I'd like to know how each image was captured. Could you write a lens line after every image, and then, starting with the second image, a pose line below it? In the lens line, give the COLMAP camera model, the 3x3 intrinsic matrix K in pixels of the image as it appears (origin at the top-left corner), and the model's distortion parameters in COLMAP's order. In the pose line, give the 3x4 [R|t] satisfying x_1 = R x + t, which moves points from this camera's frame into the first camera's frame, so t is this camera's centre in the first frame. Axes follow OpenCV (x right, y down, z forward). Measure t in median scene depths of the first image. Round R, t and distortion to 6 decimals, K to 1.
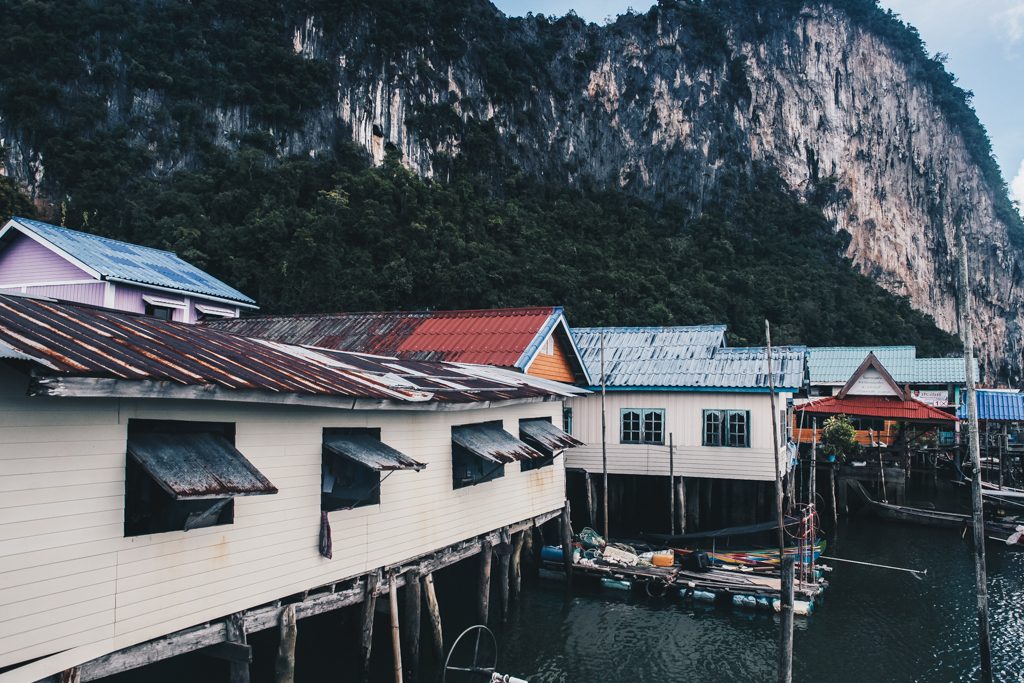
lens RADIAL K [[810.9, 0, 512.0], [0, 810.9, 341.5], [0, 0, 1]] dist [-0.074974, -0.000050]
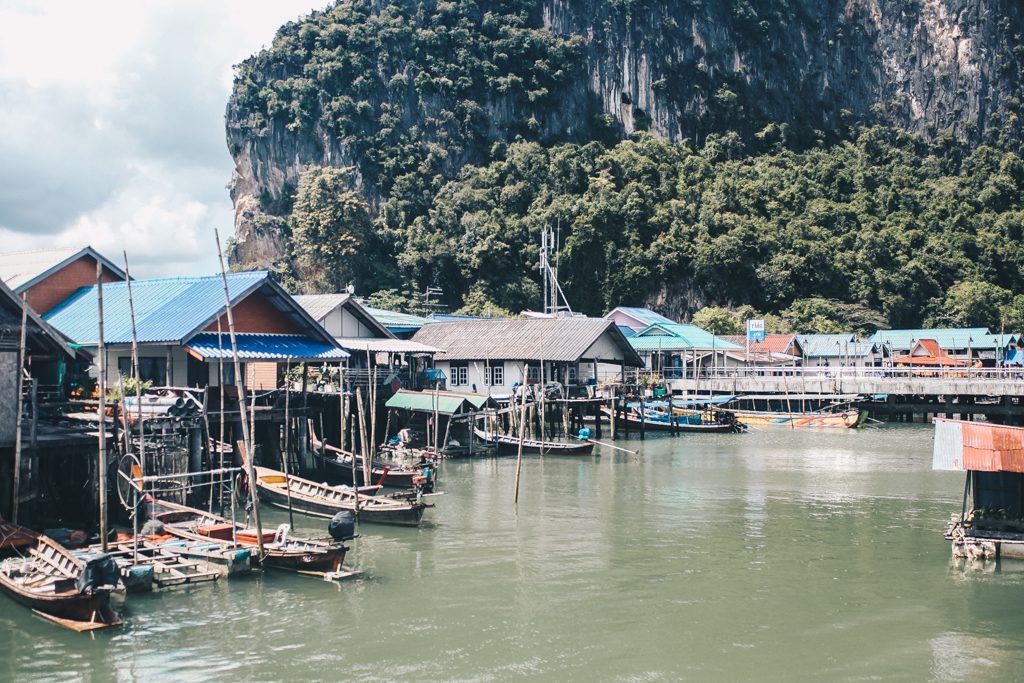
lens RADIAL K [[1109.2, 0, 512.0], [0, 1109.2, 341.5], [0, 0, 1]] dist [0.004841, 0.025483]
pose [[0.975623, -0.026600, -0.217836, -0.009927], [0.038662, 0.997935, 0.051299, -0.031989], [0.216022, -0.058471, 0.974636, -0.417437]]
